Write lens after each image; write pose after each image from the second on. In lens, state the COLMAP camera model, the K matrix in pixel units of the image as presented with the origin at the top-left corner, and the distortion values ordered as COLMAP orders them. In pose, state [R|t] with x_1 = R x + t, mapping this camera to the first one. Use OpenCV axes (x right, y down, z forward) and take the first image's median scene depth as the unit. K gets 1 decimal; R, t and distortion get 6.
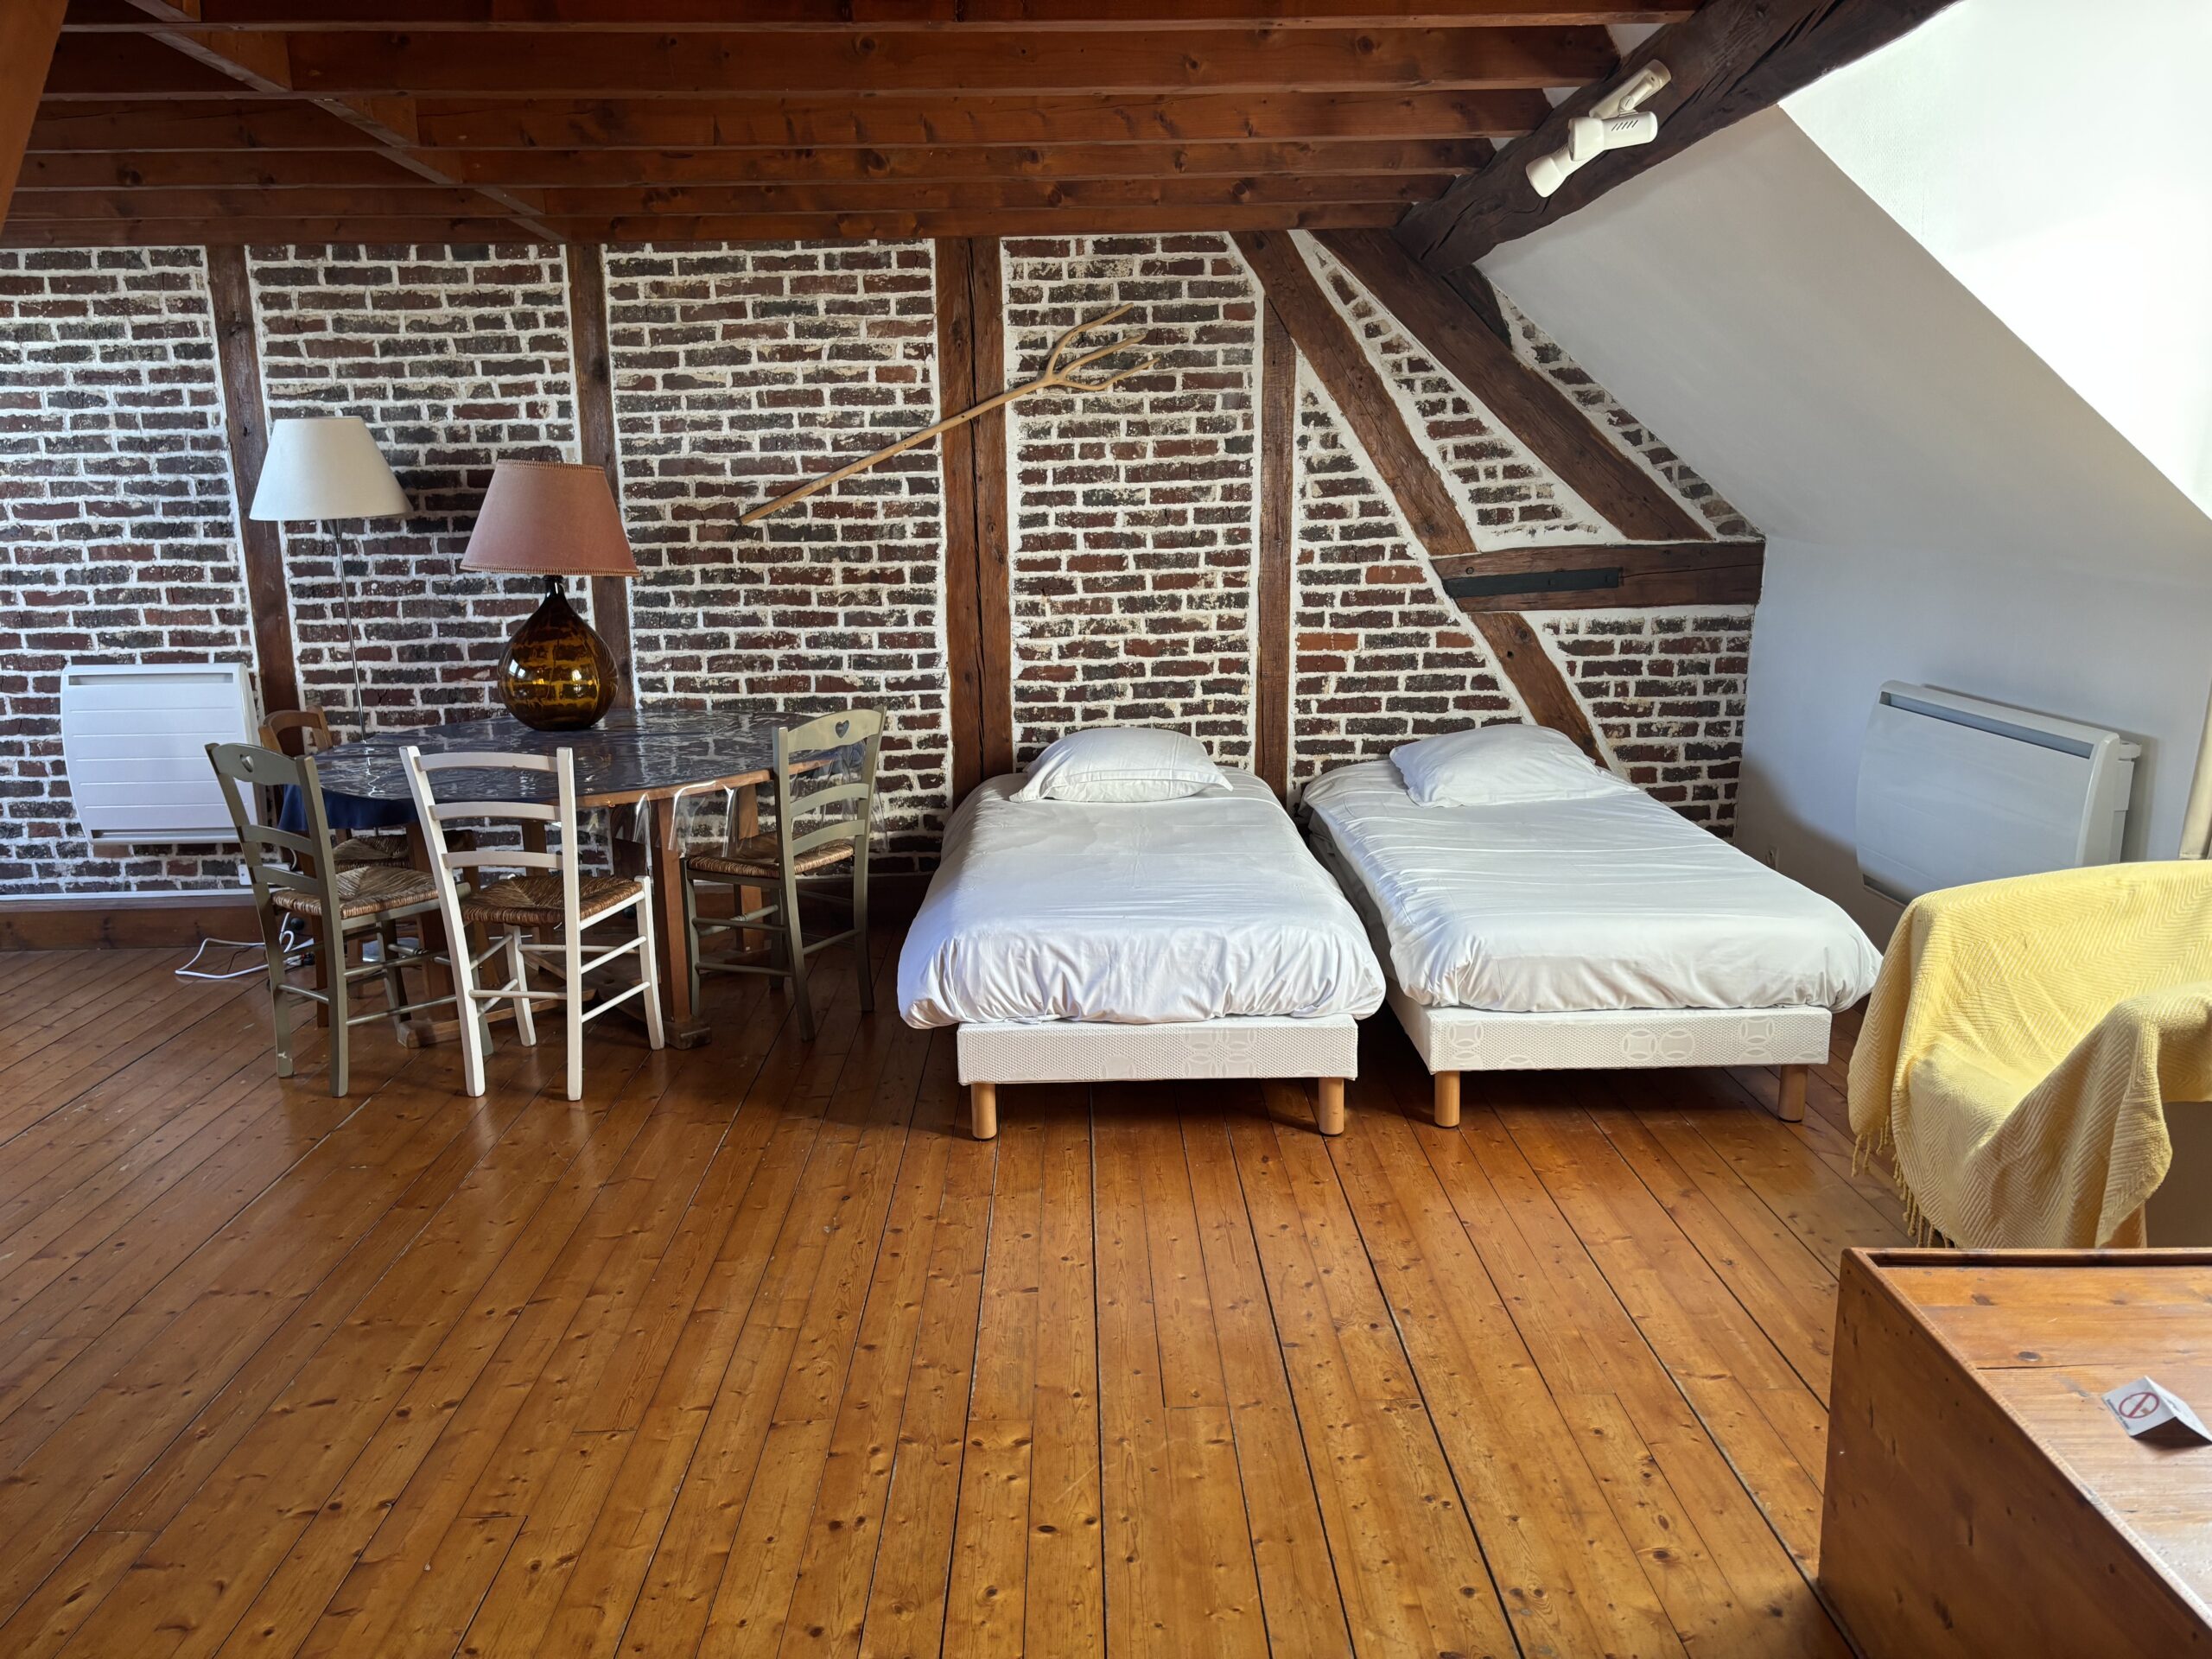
lens RADIAL K [[1683.4, 0, 1105.4], [0, 1683.4, 826.9], [0, 0, 1]] dist [0.039779, -0.039371]
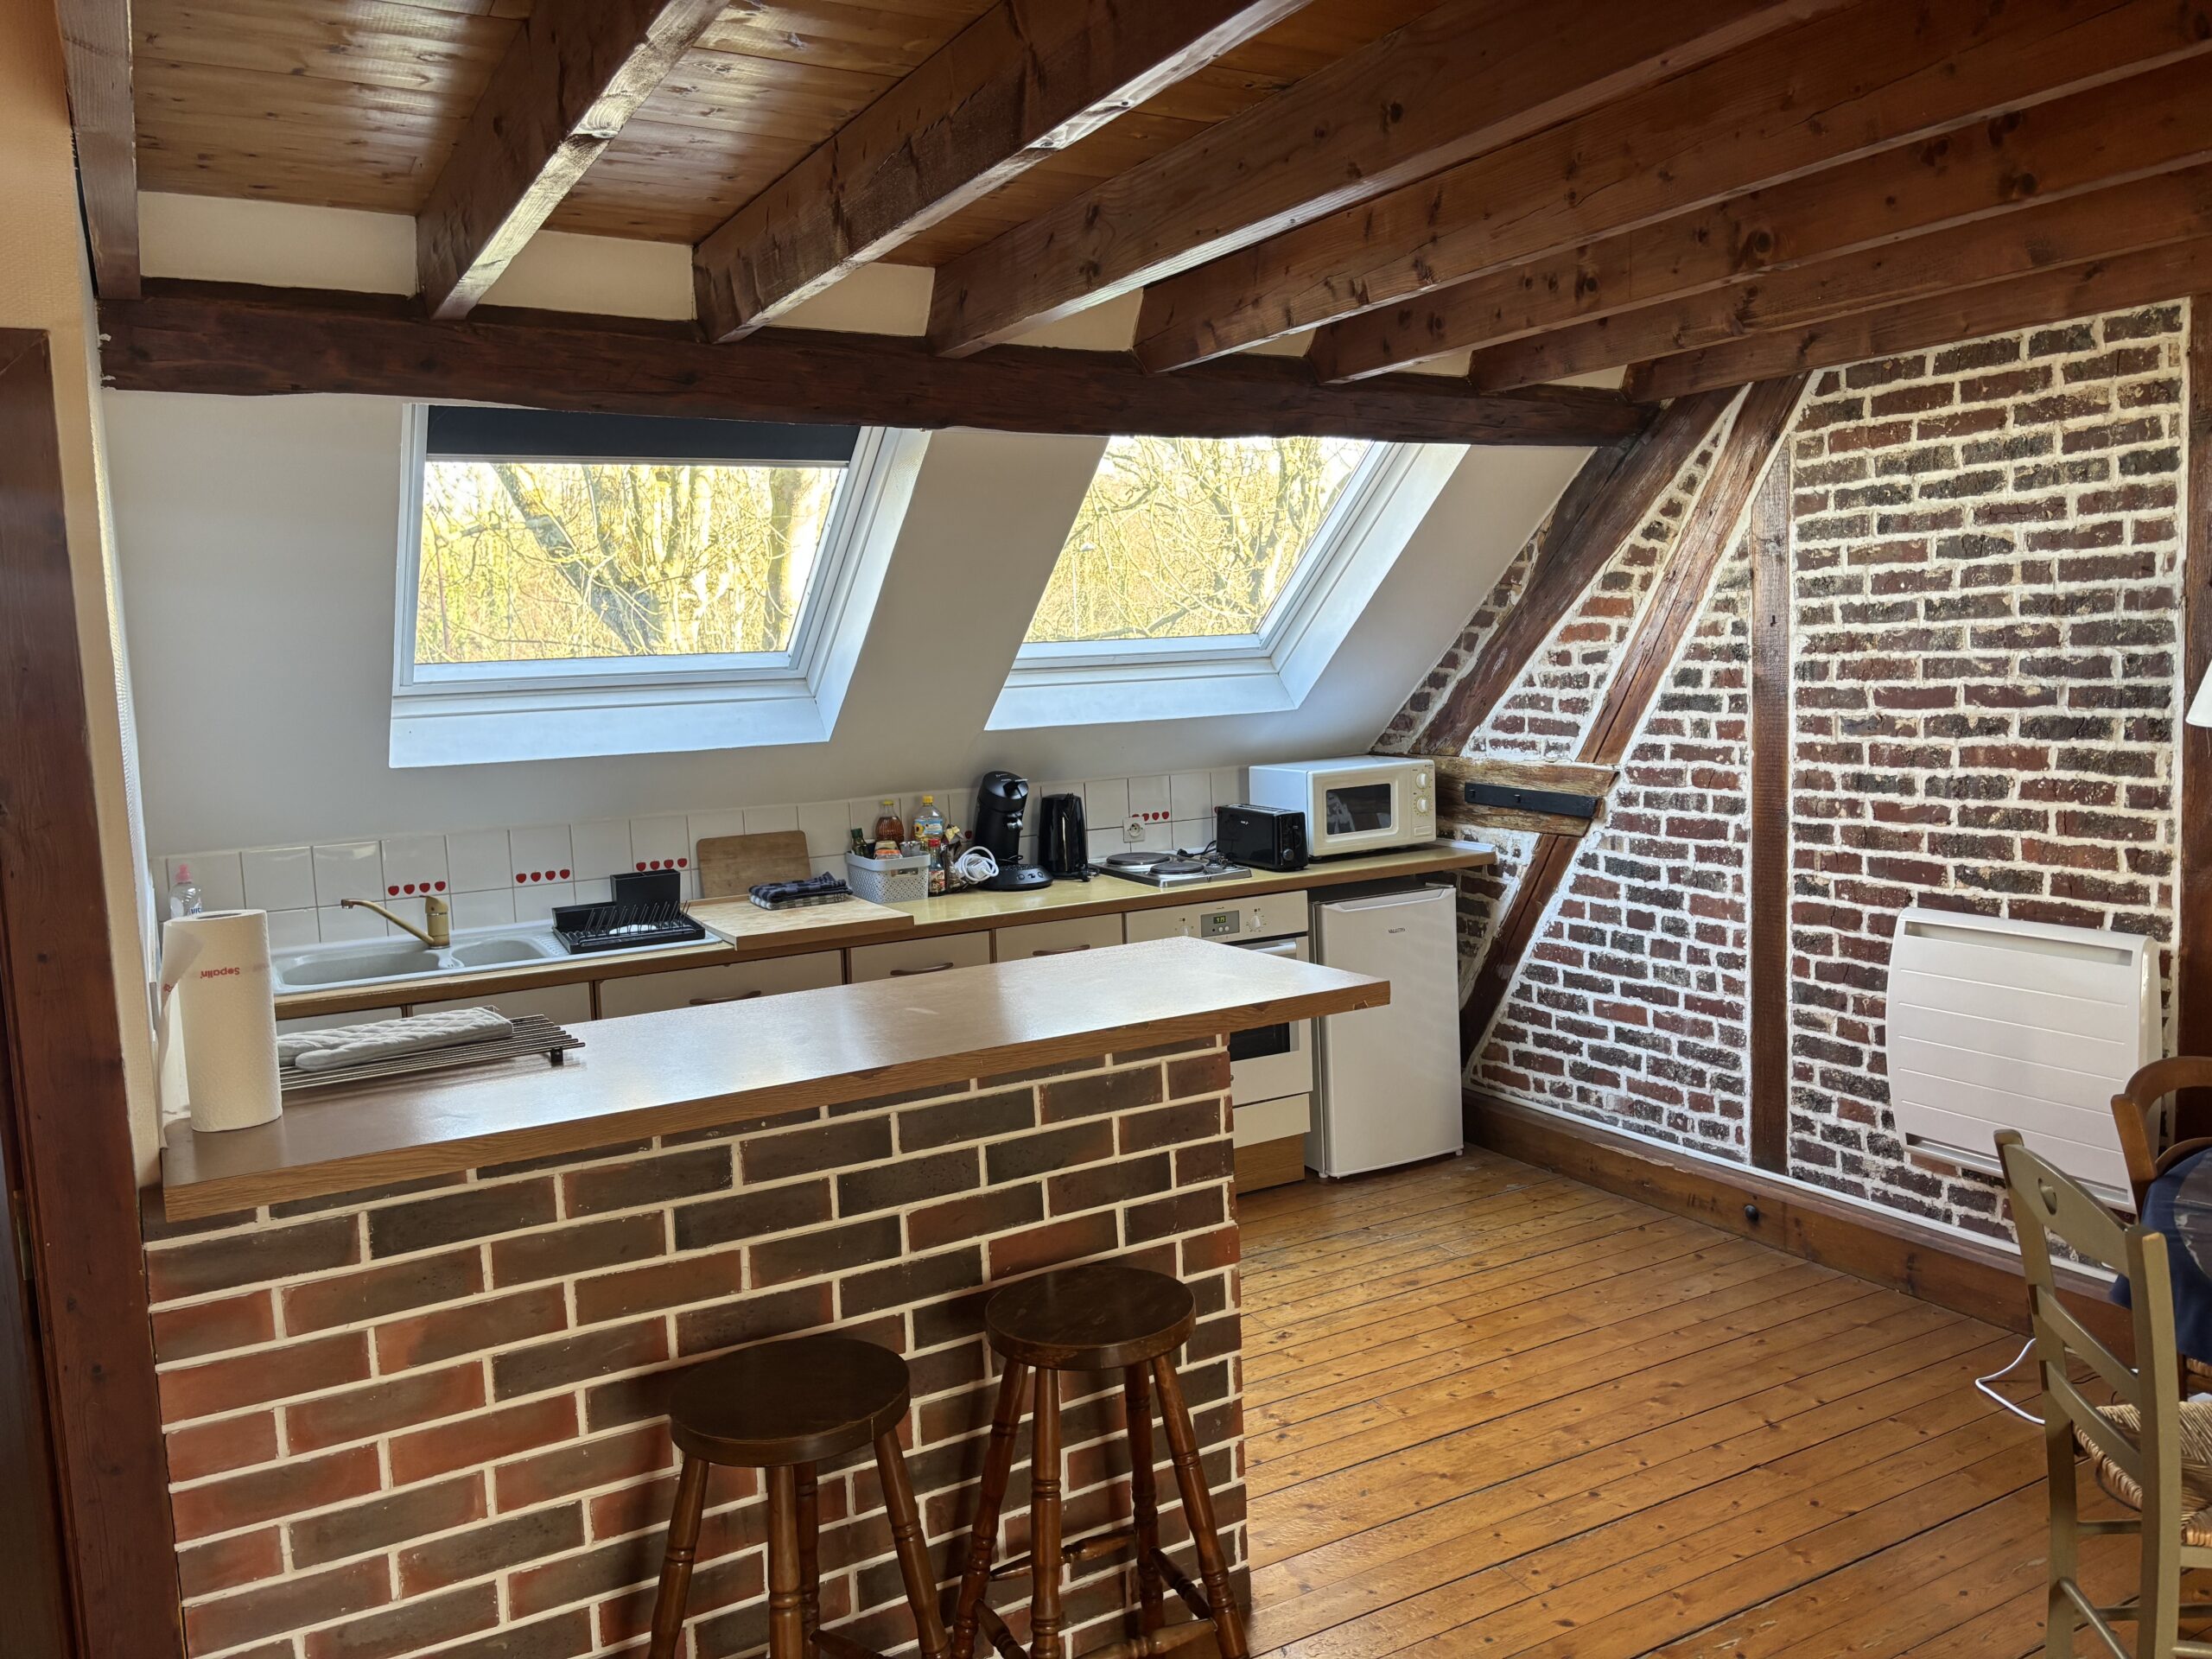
lens RADIAL K [[1683.4, 0, 1101.8], [0, 1683.4, 822.3], [0, 0, 1]] dist [0.039779, -0.039371]
pose [[0.463131, 0.087253, -0.881985, -0.131338], [-0.146332, 0.989013, 0.021002, -0.095579], [0.874126, 0.119336, 0.470810, 0.349254]]
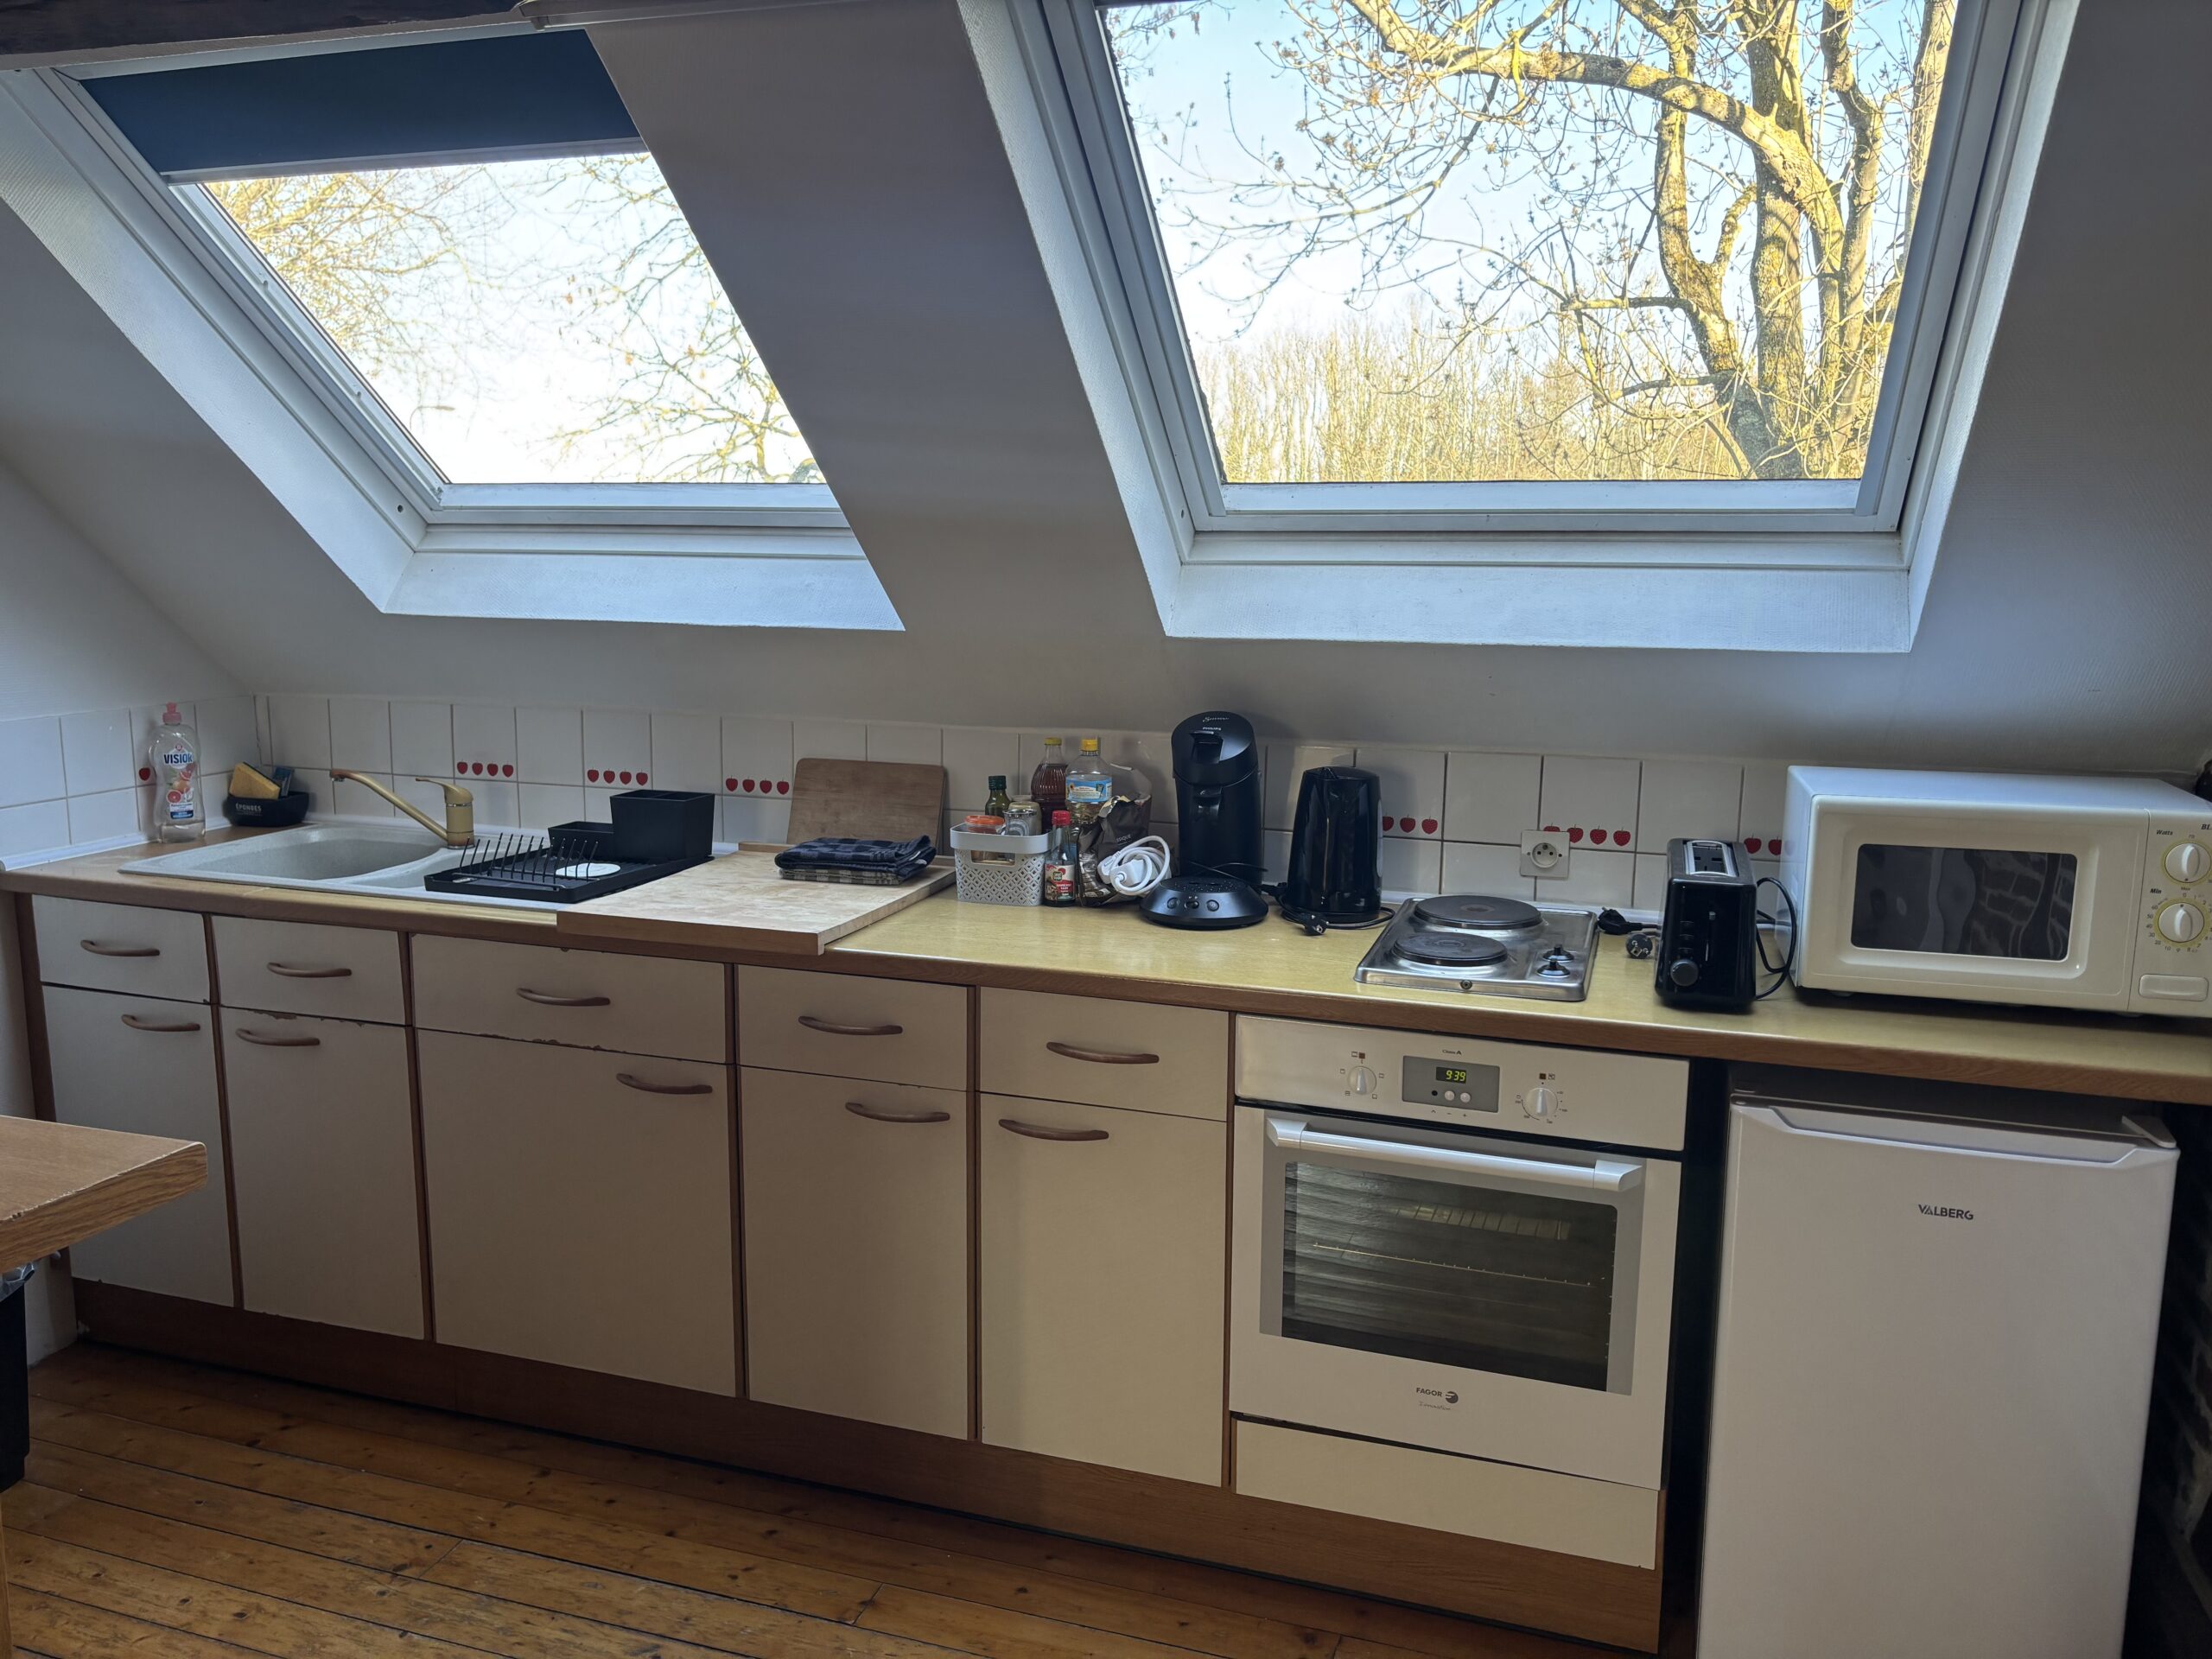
lens RADIAL K [[1683.4, 0, 1103.3], [0, 1683.4, 830.7], [0, 0, 1]] dist [0.039779, -0.039371]
pose [[-0.341614, 0.163362, -0.925534, -0.447012], [-0.196064, 0.950723, 0.240175, -0.171558], [0.919162, 0.263511, -0.292751, 0.818713]]
